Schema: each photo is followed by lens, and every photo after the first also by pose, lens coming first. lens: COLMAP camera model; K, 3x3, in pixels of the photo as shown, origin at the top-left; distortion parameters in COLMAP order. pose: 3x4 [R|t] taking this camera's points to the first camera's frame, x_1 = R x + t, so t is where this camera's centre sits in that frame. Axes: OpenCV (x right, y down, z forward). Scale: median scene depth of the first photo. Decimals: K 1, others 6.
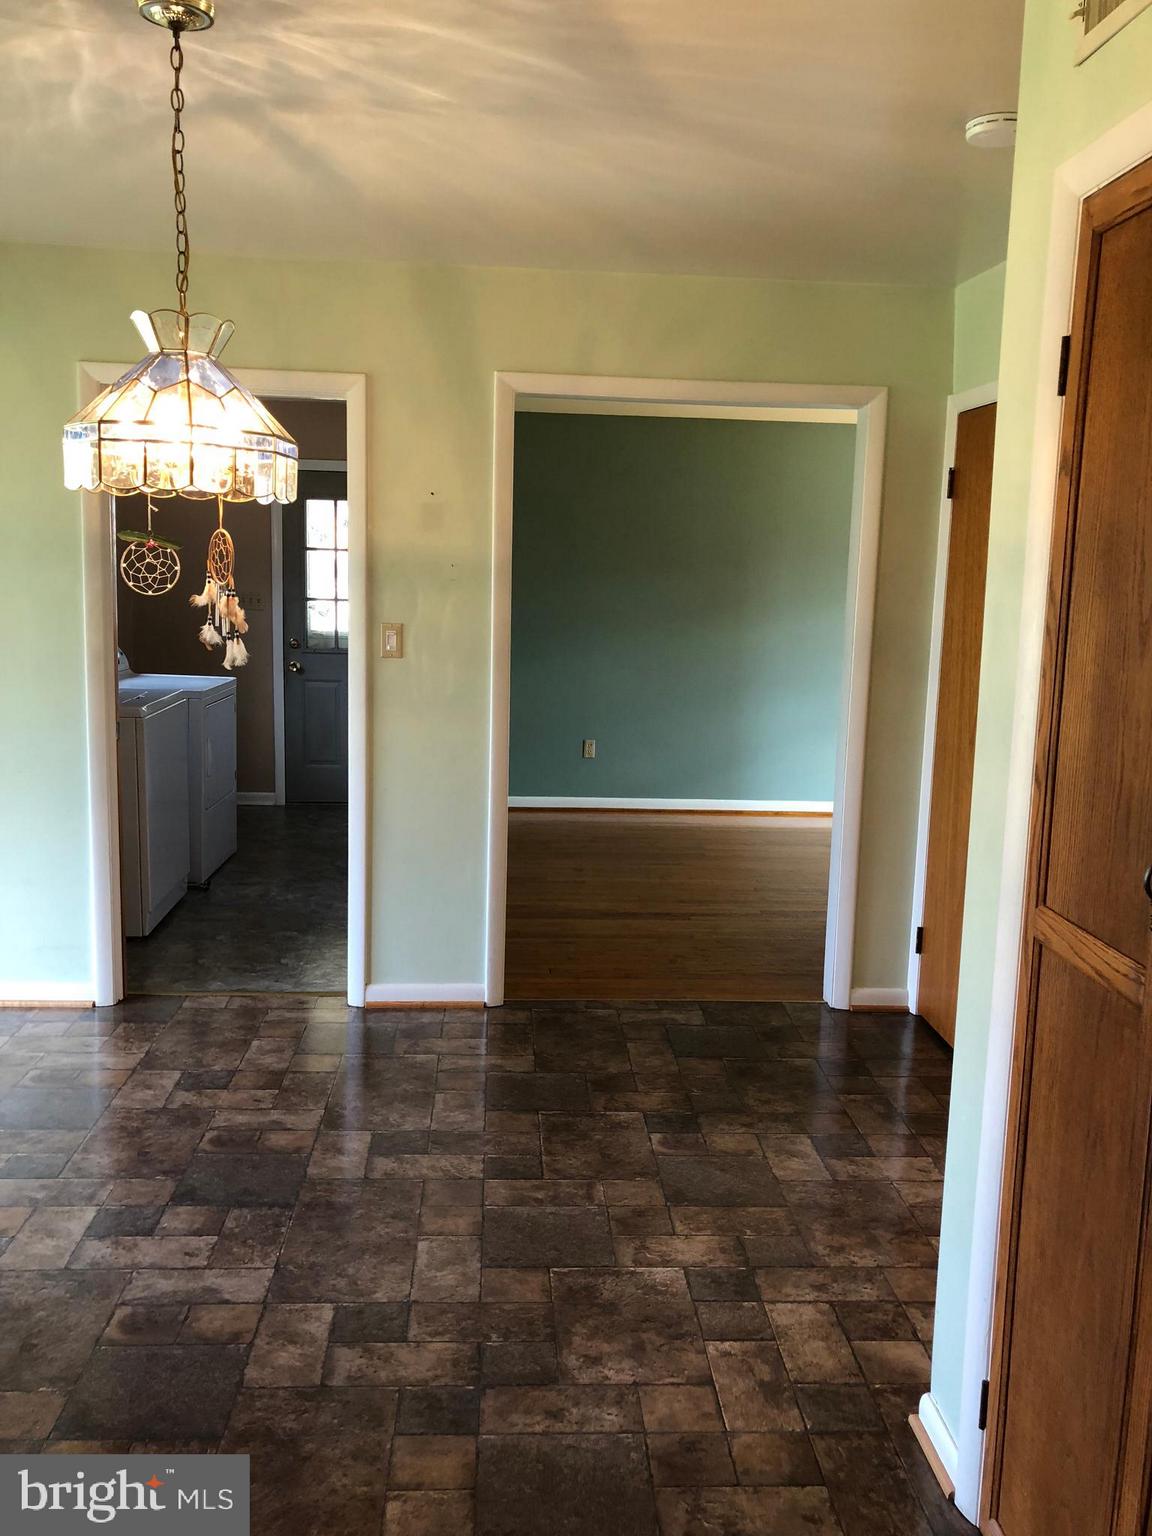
lens RADIAL K [[1269.6, 0, 583.9], [0, 1269.6, 767.8], [0, 0, 1]] dist [-0.003499, 0.022093]
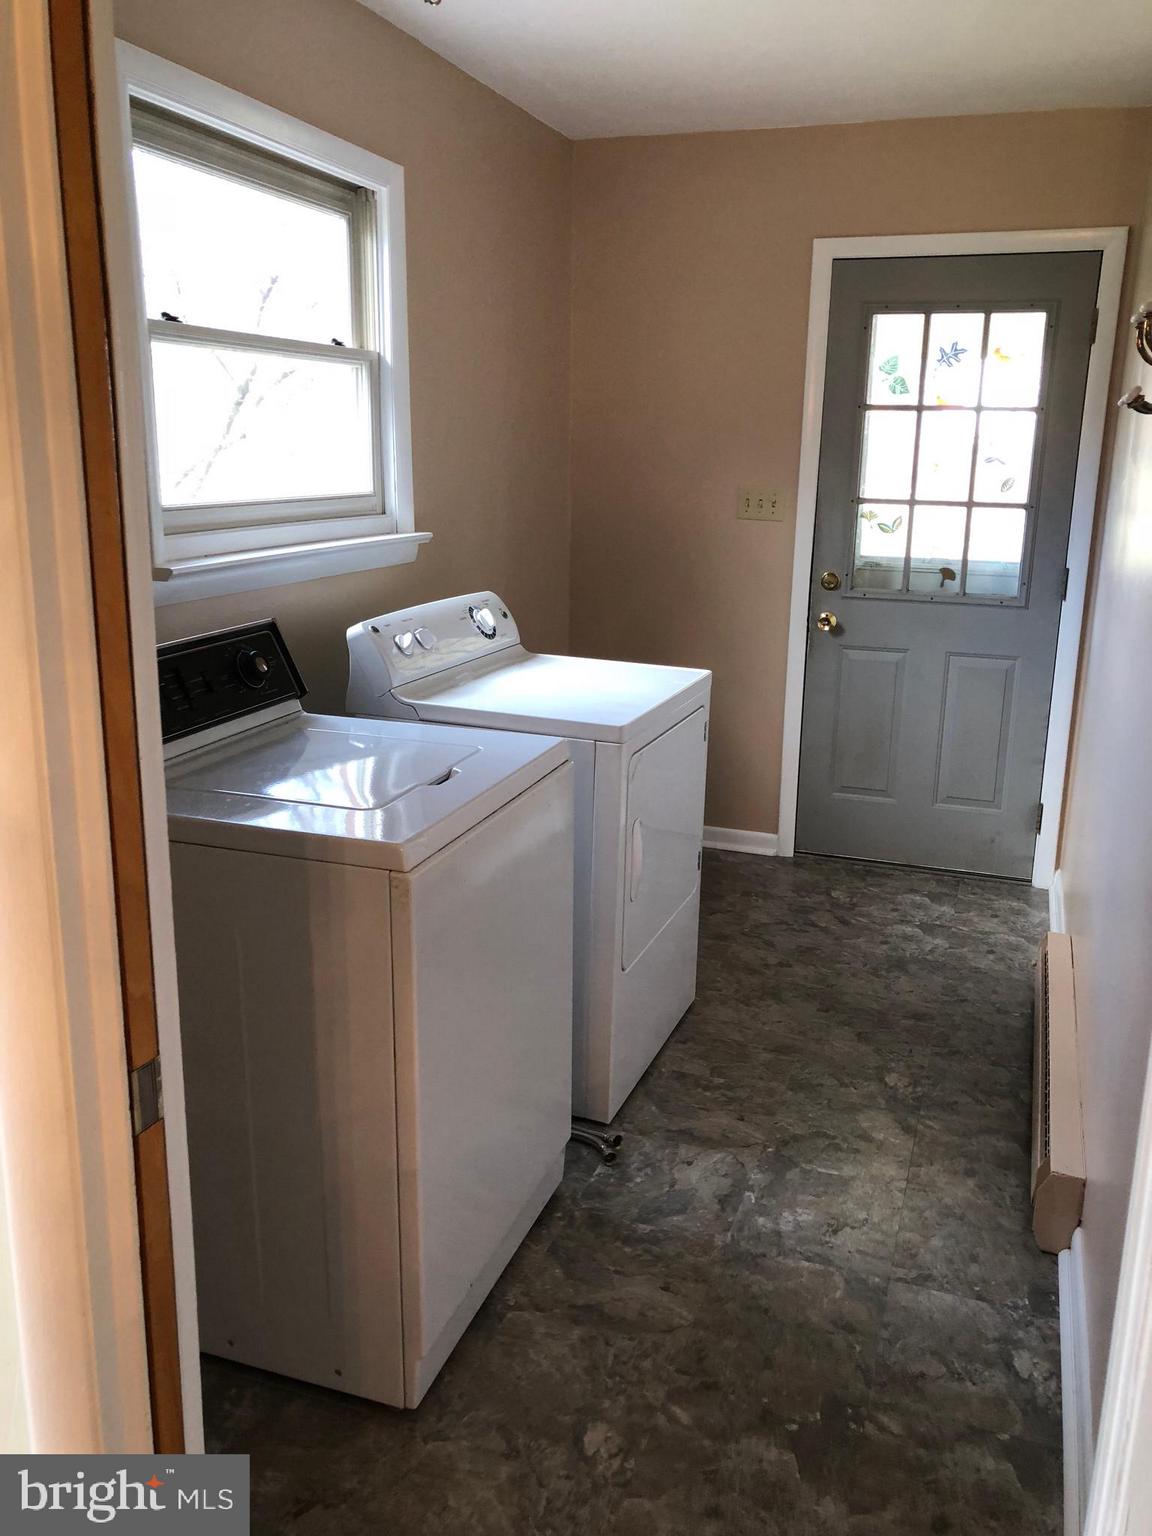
lens RADIAL K [[1269.6, 0, 581.7], [0, 1269.6, 770.6], [0, 0, 1]] dist [-0.003499, 0.022093]
pose [[0.920547, 0.093395, -0.379302, -0.274893], [-0.057934, 0.992901, 0.103878, -0.168432], [0.386311, -0.073650, 0.919423, 1.102549]]
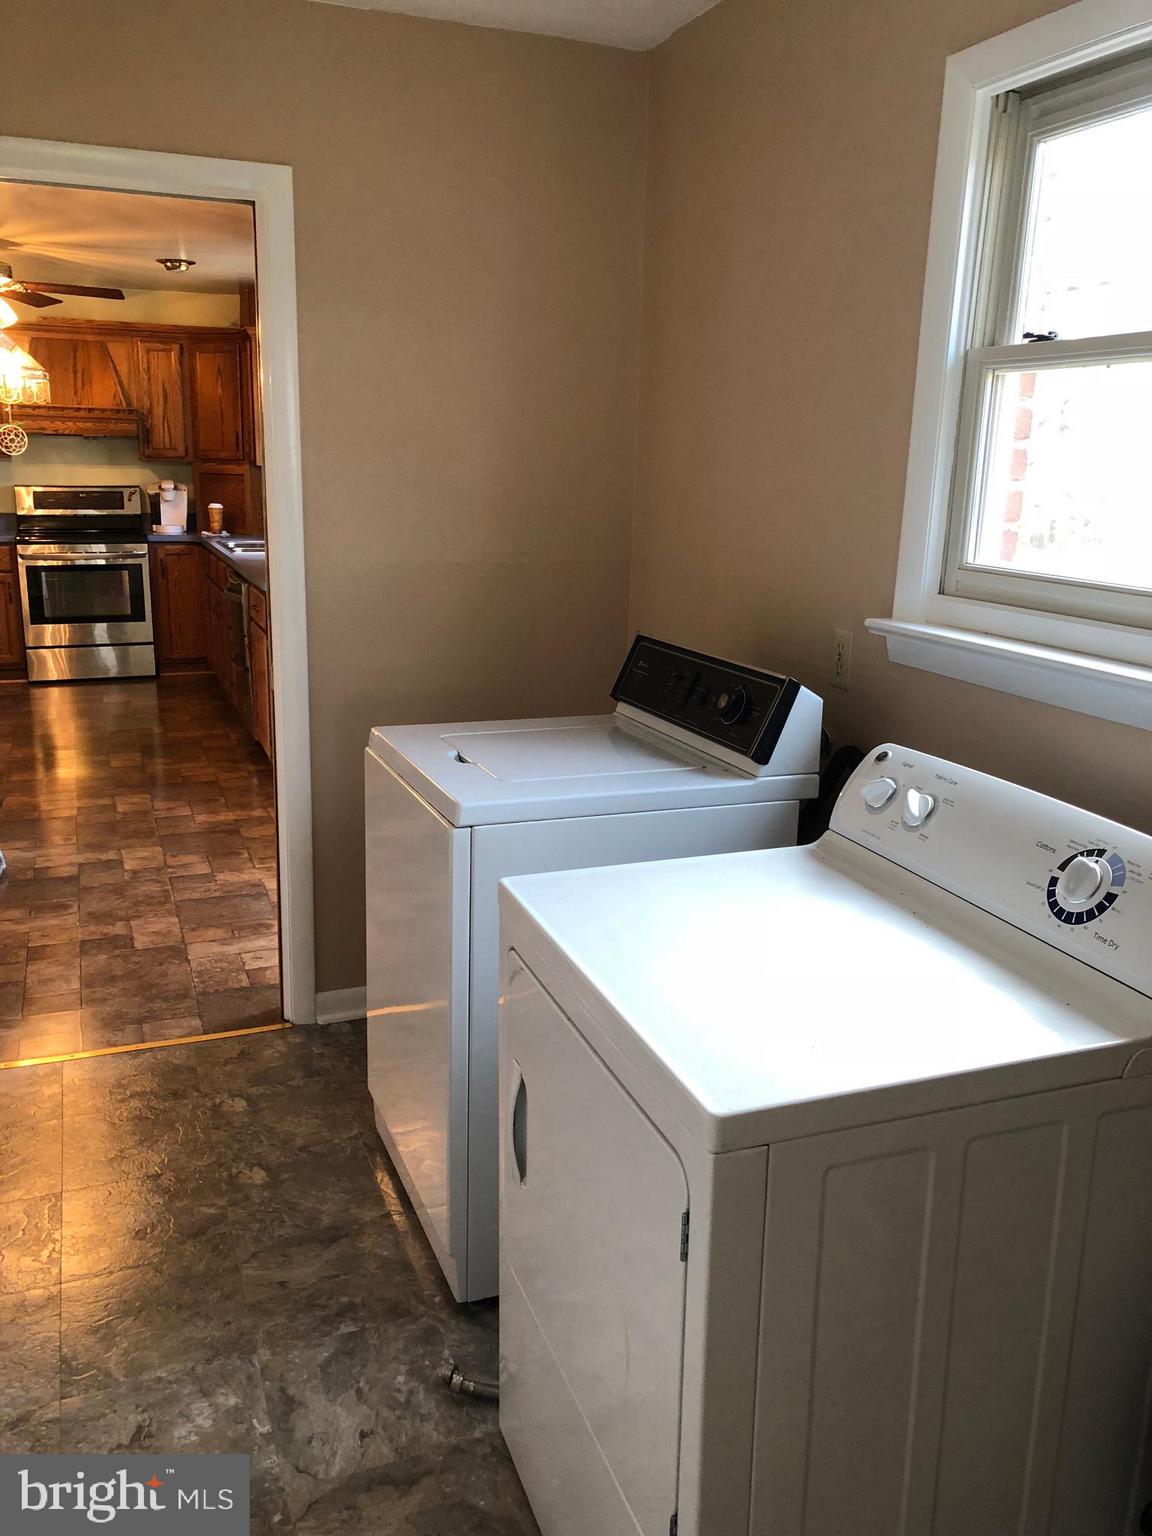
lens RADIAL K [[1269.6, 0, 580.1], [0, 1269.6, 776.8], [0, 0, 1]] dist [-0.003499, 0.022093]
pose [[-0.952294, 0.026070, -0.304066, -0.431322], [-0.095569, 0.920755, 0.378254, -0.379292], [0.289831, 0.389269, -0.874339, 2.394498]]
